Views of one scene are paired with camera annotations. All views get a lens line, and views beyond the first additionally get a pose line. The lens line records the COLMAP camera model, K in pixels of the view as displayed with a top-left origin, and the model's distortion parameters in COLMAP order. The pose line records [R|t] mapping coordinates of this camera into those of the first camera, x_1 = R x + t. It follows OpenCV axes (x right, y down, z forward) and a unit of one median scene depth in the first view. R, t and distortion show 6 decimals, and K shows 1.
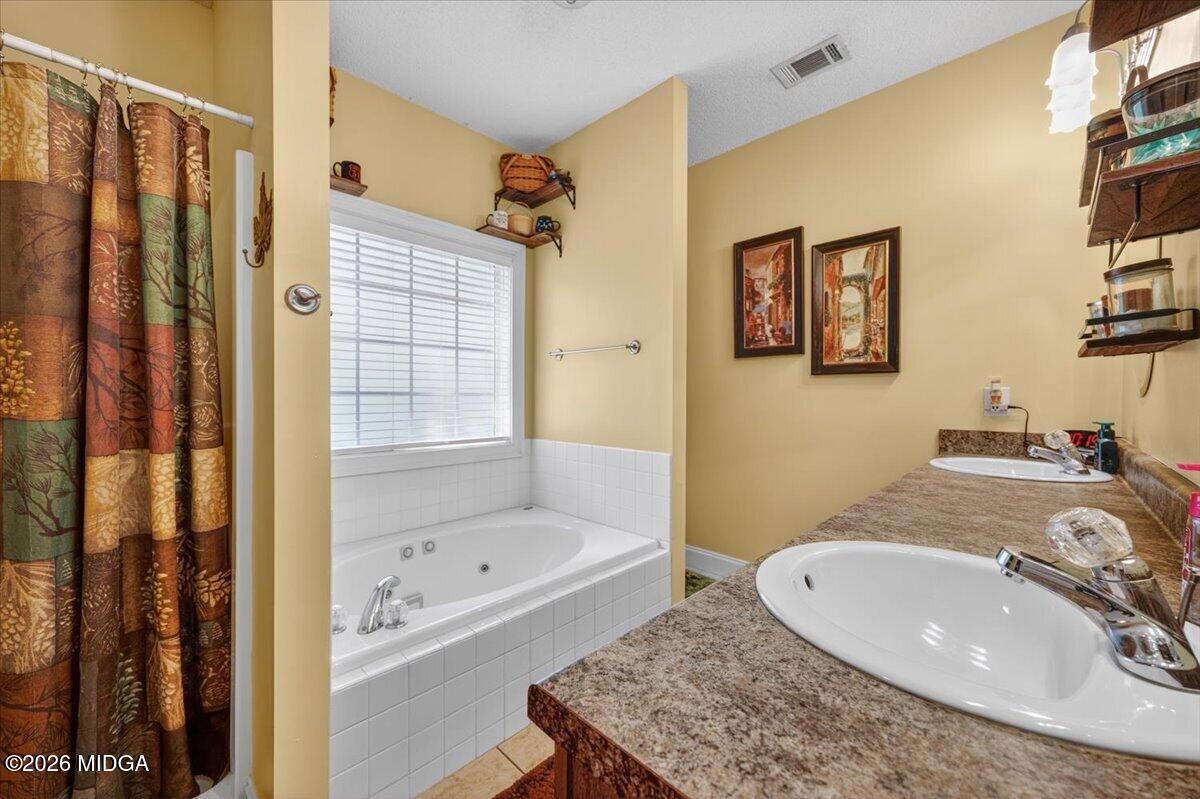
lens RADIAL K [[459.0, 0, 597.3], [0, 459.0, 399.6], [0, 0, 1]] dist [-0.000389, 0.000449]
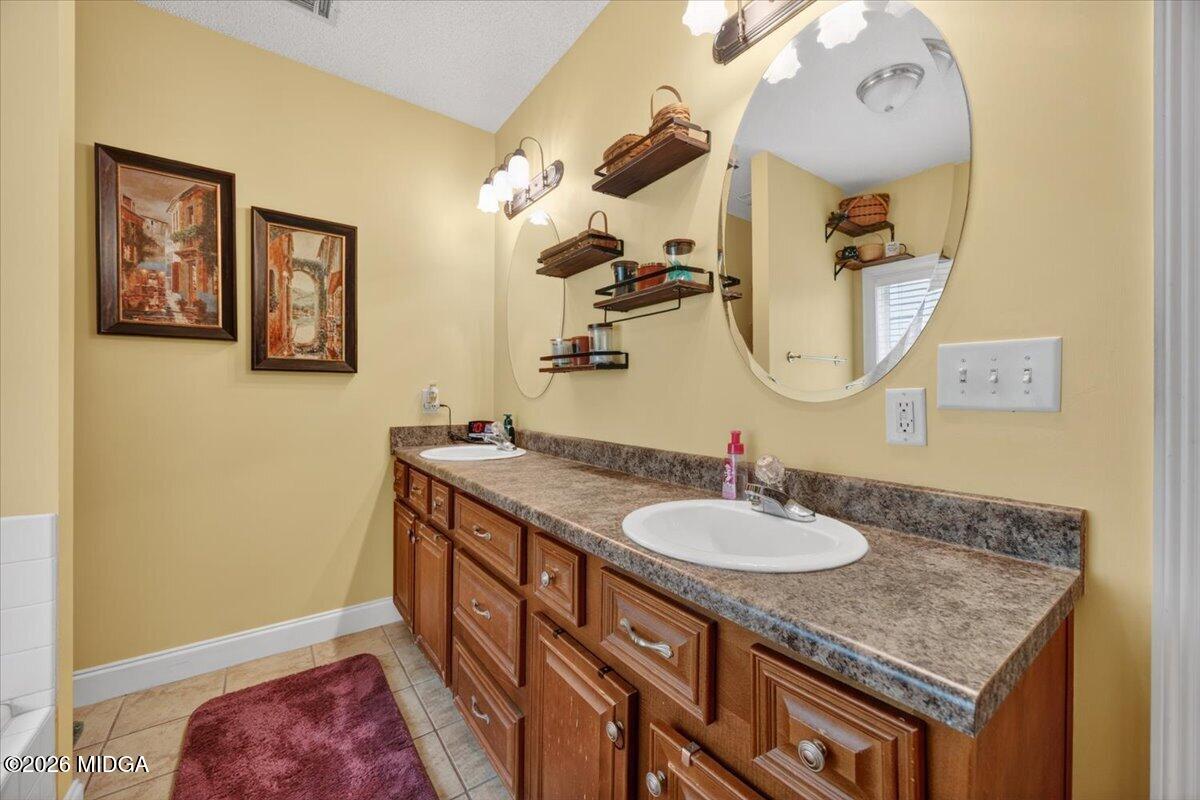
lens RADIAL K [[459.0, 0, 598.0], [0, 459.0, 393.4], [0, 0, 1]] dist [-0.000389, 0.000449]
pose [[0.148614, 0.002844, 0.988891, -0.236549], [0.004758, 0.999982, -0.003591, -0.008385], [-0.988884, 0.005239, 0.148598, 0.313658]]
